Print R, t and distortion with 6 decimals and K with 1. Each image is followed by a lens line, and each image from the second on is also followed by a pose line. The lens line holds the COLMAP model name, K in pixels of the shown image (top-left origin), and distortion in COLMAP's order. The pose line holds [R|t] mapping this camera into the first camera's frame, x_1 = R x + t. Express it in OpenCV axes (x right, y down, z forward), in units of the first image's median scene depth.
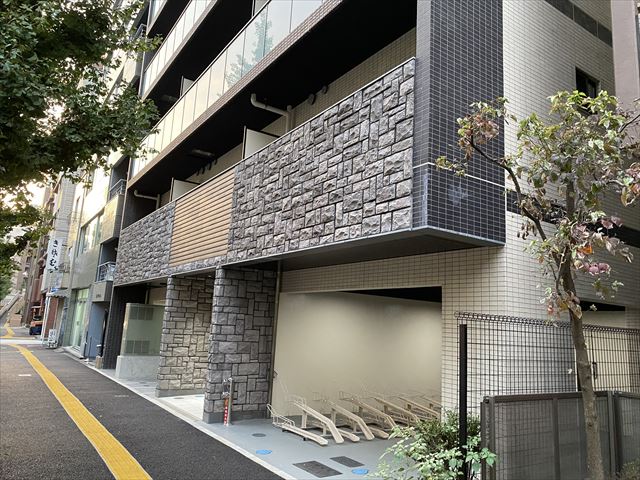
lens RADIAL K [[485.3, 0, 320.5], [0, 485.3, 239.1], [0, 0, 1]] dist [0.014520, -0.024256]
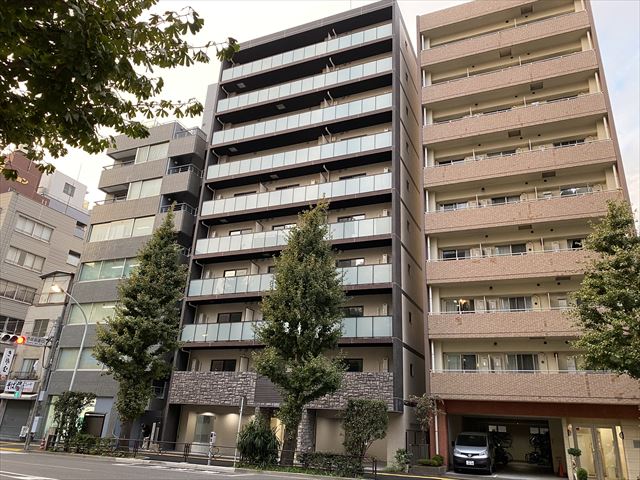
lens RADIAL K [[485.3, 0, 324.4], [0, 485.3, 238.7], [0, 0, 1]] dist [0.014520, -0.024256]
pose [[0.840701, 0.185658, 0.508678, -0.632669], [-0.100827, 0.976629, -0.189814, -0.140821], [-0.532030, 0.108288, 0.839772, -0.583132]]
